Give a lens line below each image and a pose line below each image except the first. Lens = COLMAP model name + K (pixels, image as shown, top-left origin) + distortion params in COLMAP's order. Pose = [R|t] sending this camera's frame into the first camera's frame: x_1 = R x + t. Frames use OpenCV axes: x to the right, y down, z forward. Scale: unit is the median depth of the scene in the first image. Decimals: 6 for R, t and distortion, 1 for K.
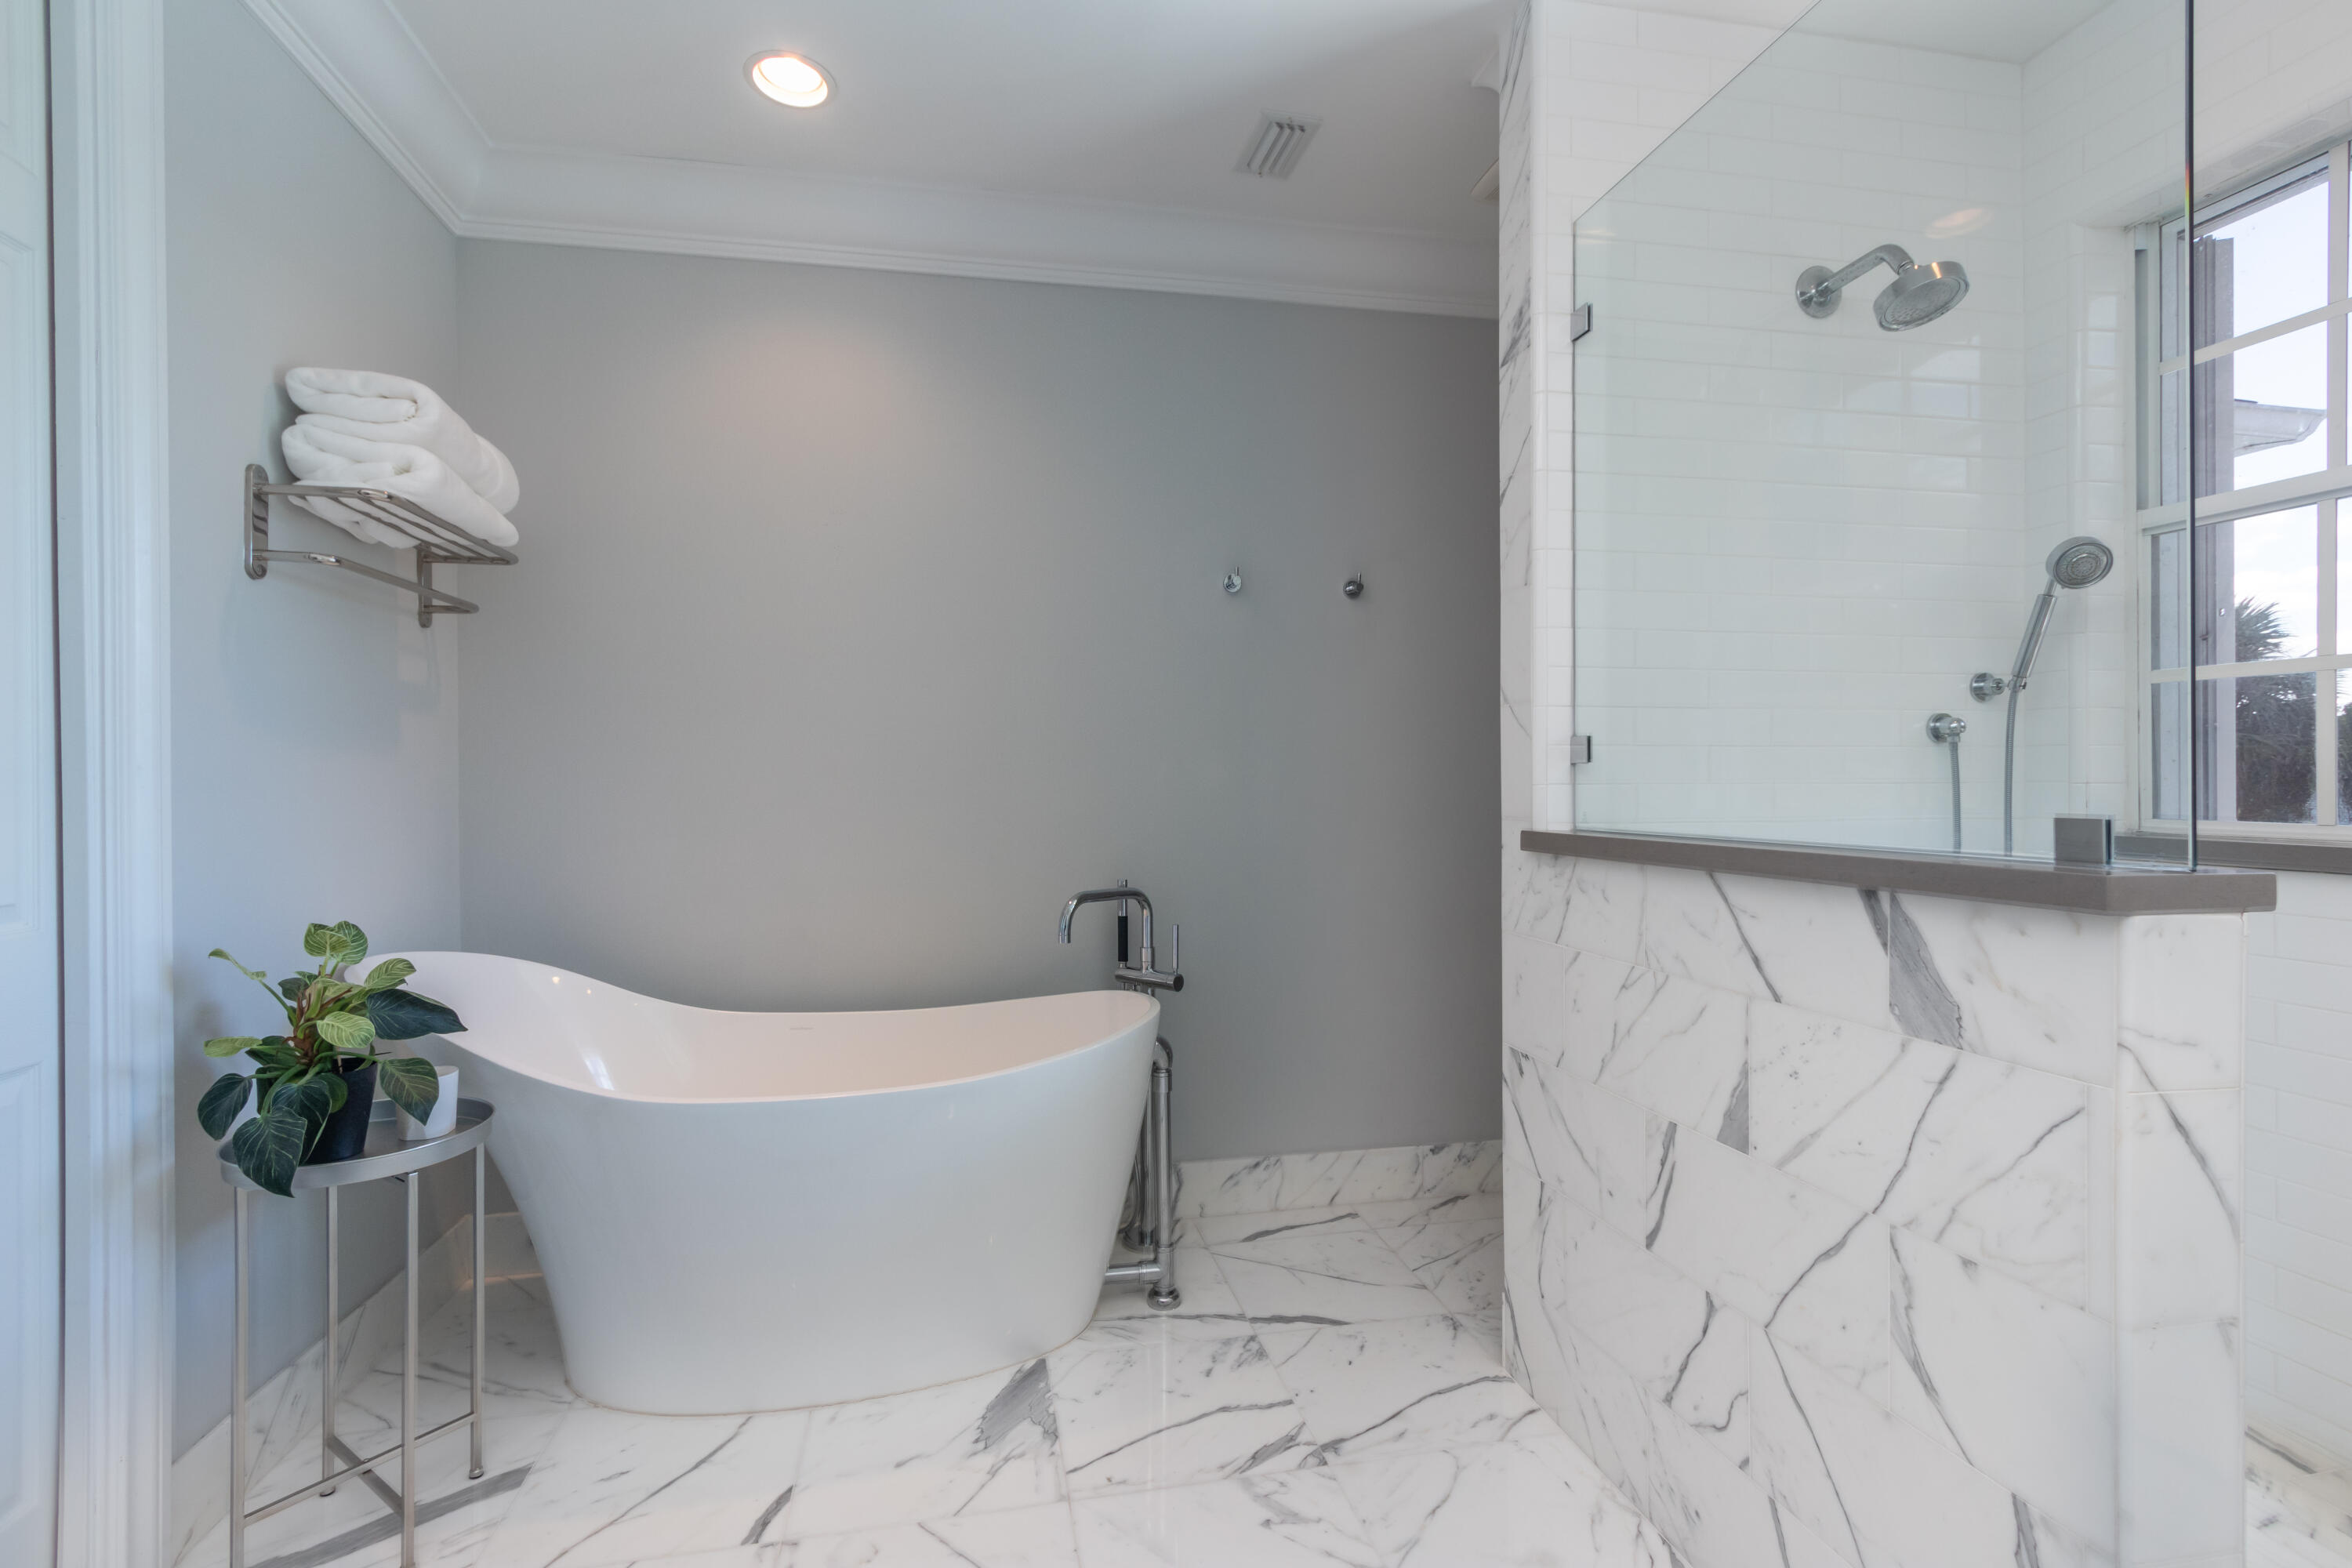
lens RADIAL K [[1071.9, 0, 1176.0], [0, 1071.9, 784.0], [0, 0, 1]] dist [0.001259, 0.000702]
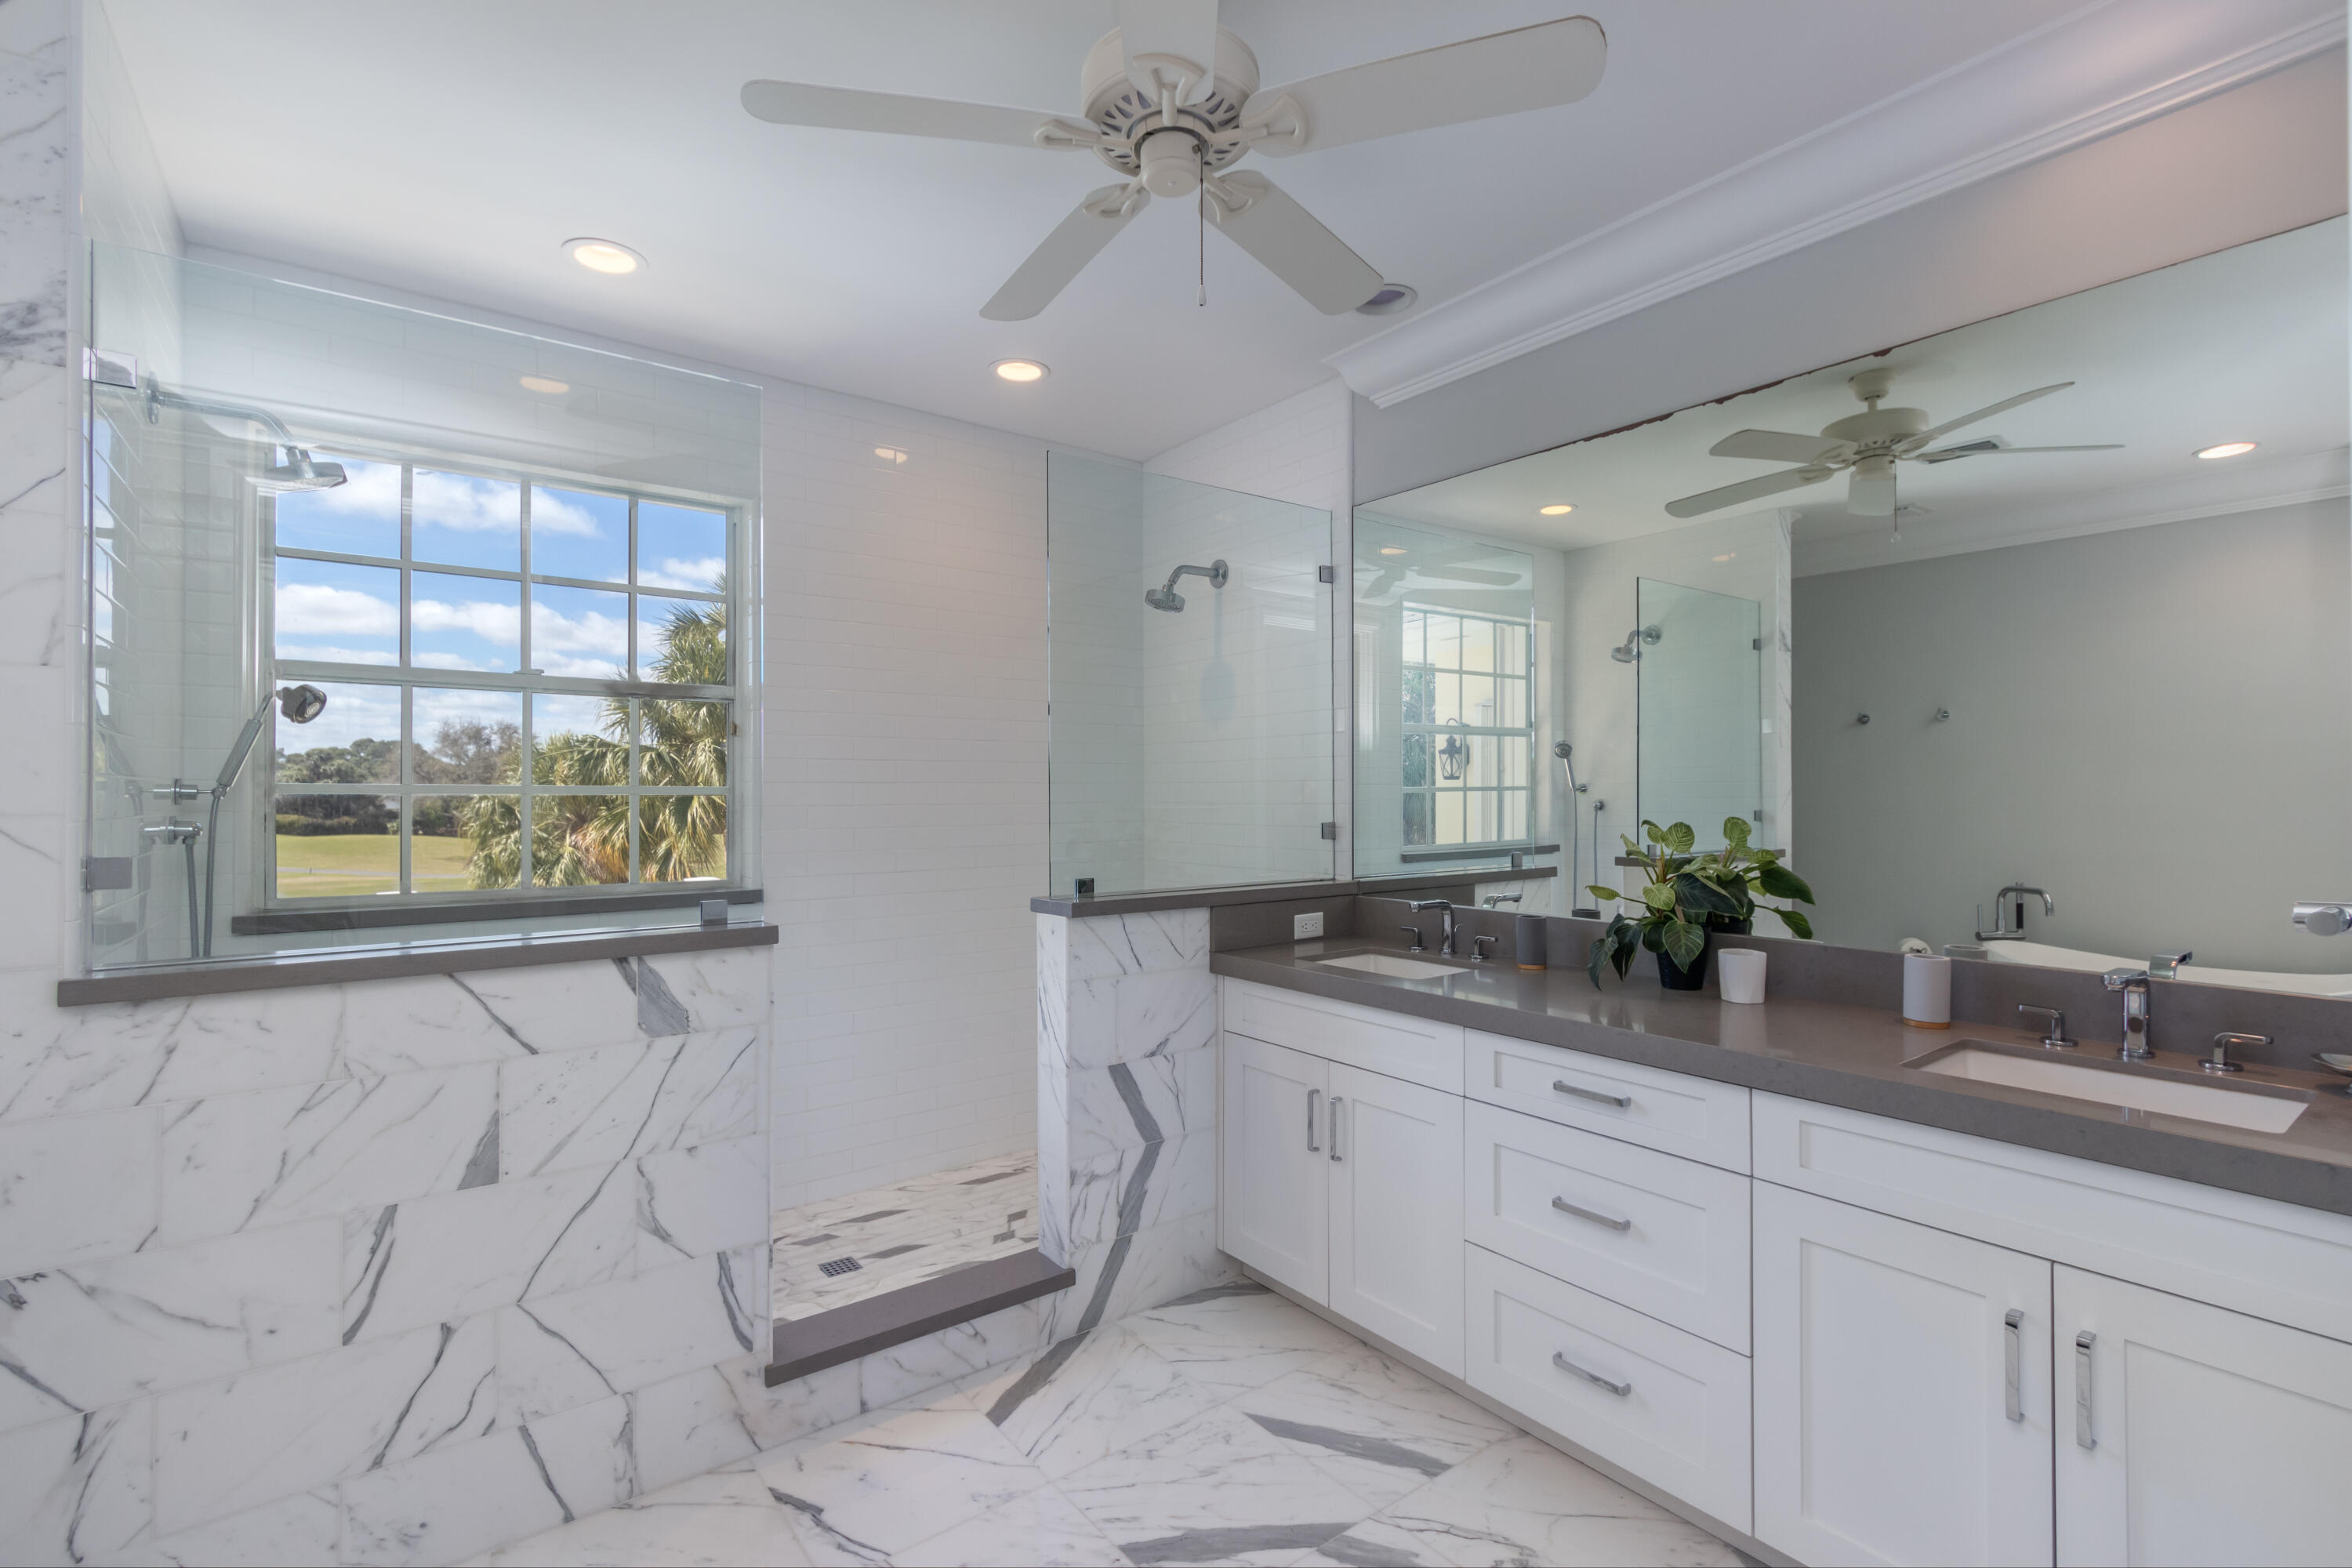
lens RADIAL K [[1071.9, 0, 1176.0], [0, 1071.9, 784.0], [0, 0, 1]] dist [0.001259, 0.000702]
pose [[-0.432135, 0.012825, 0.901718, -0.961429], [0.005154, 0.999918, -0.011752, -0.114114], [-0.901794, -0.000431, -0.432166, 0.786125]]
